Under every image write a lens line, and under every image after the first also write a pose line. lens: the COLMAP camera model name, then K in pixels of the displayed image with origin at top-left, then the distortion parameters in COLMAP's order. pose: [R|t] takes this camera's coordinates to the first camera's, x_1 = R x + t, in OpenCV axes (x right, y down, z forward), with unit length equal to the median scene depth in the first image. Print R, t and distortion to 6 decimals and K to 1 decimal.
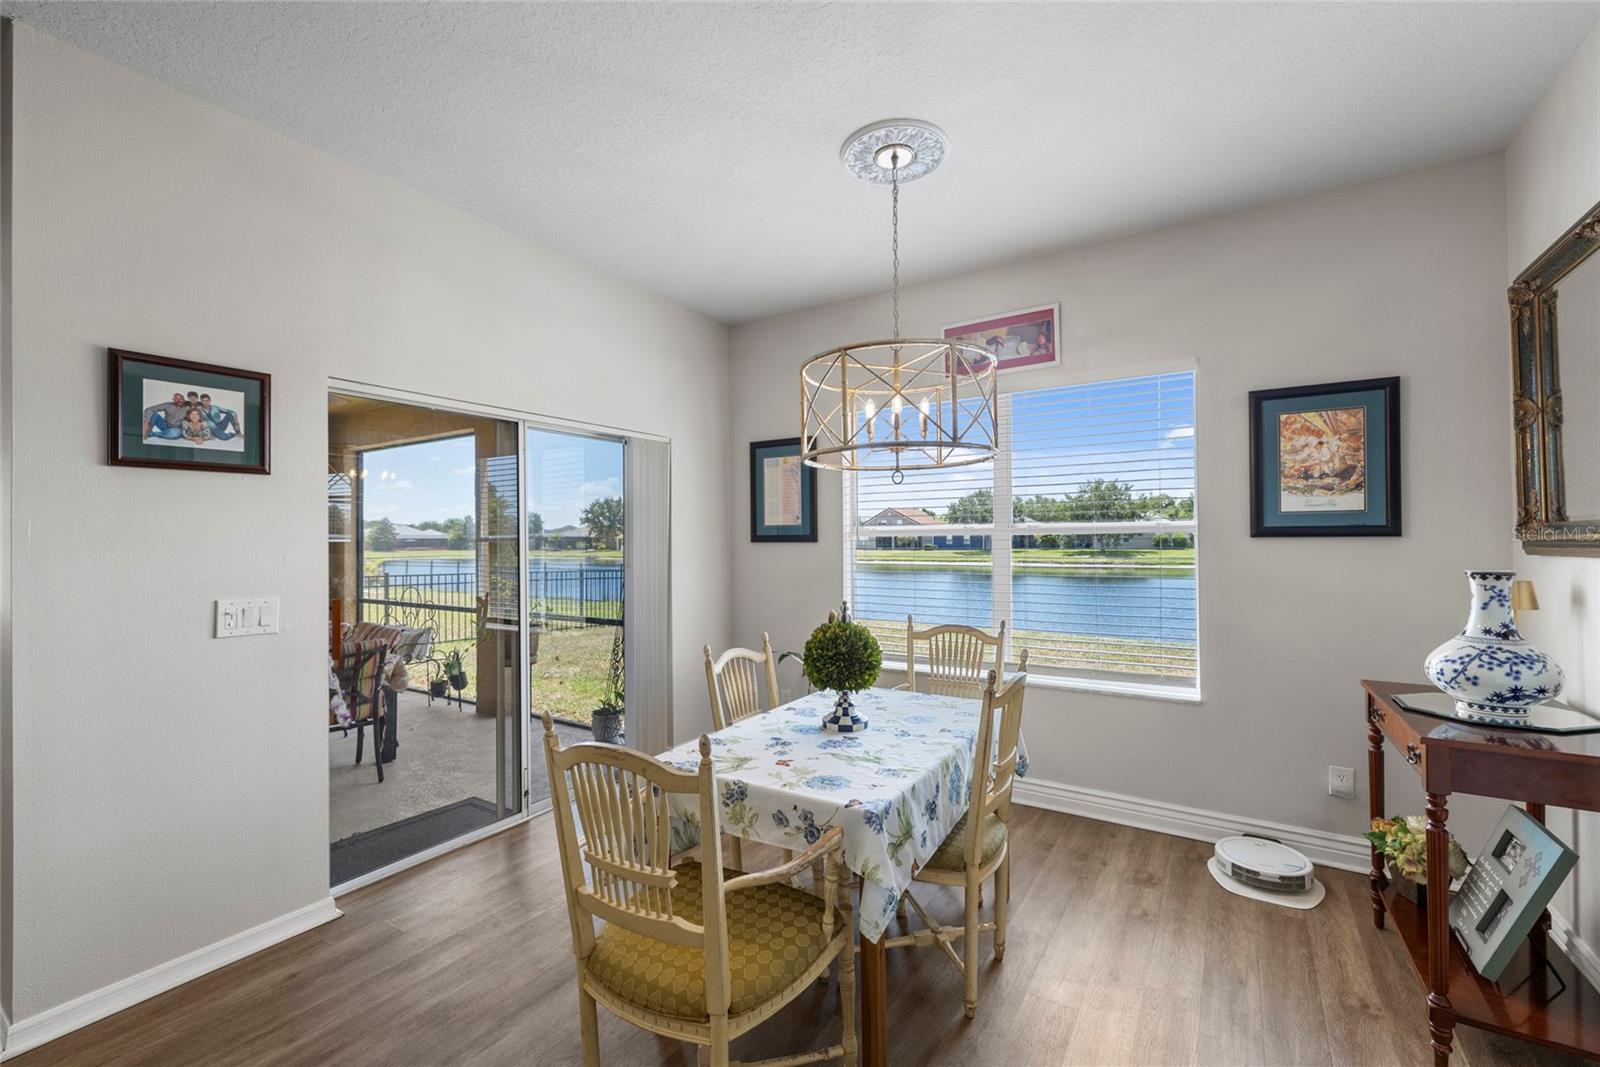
lens RADIAL K [[672.0, 0, 795.9], [0, 672.0, 534.8], [0, 0, 1]] dist [0.002175, -0.000015]
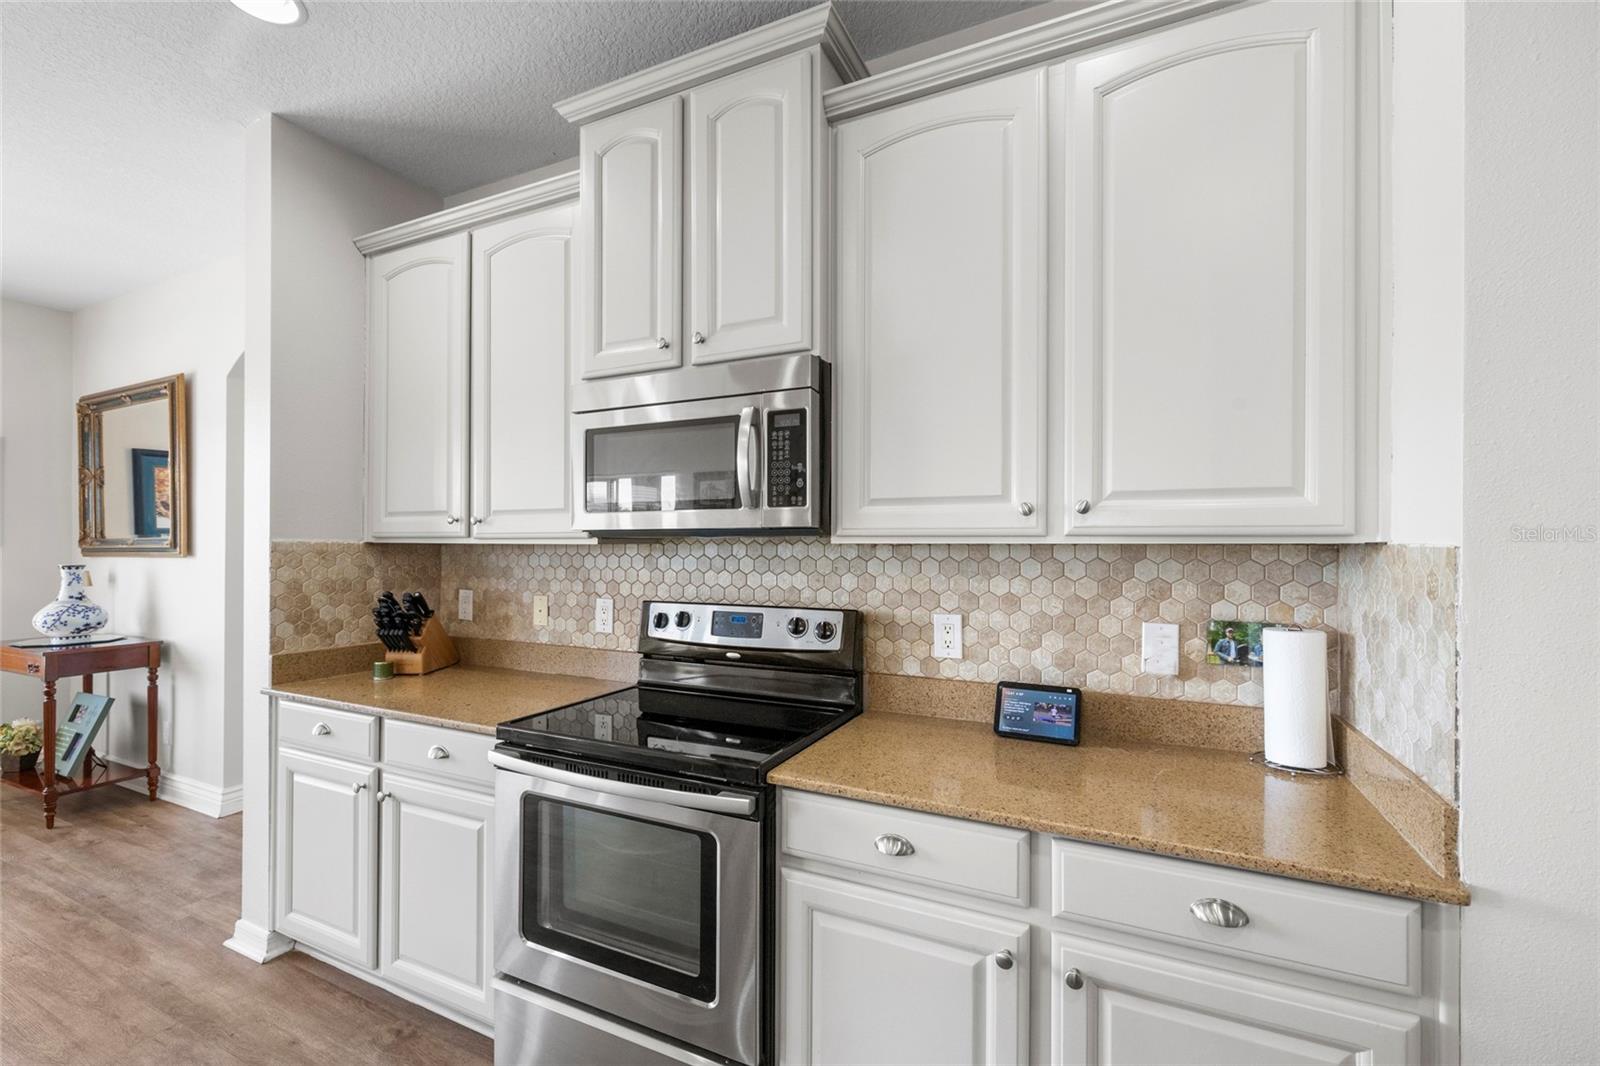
lens RADIAL K [[672.0, 0, 792.5], [0, 672.0, 541.6], [0, 0, 1]] dist [0.002175, -0.000015]
pose [[-0.119339, 0.014637, 0.992746, -0.754428], [-0.006229, 0.999861, -0.015491, 0.004754], [-0.992834, -0.008033, -0.119231, -0.537085]]
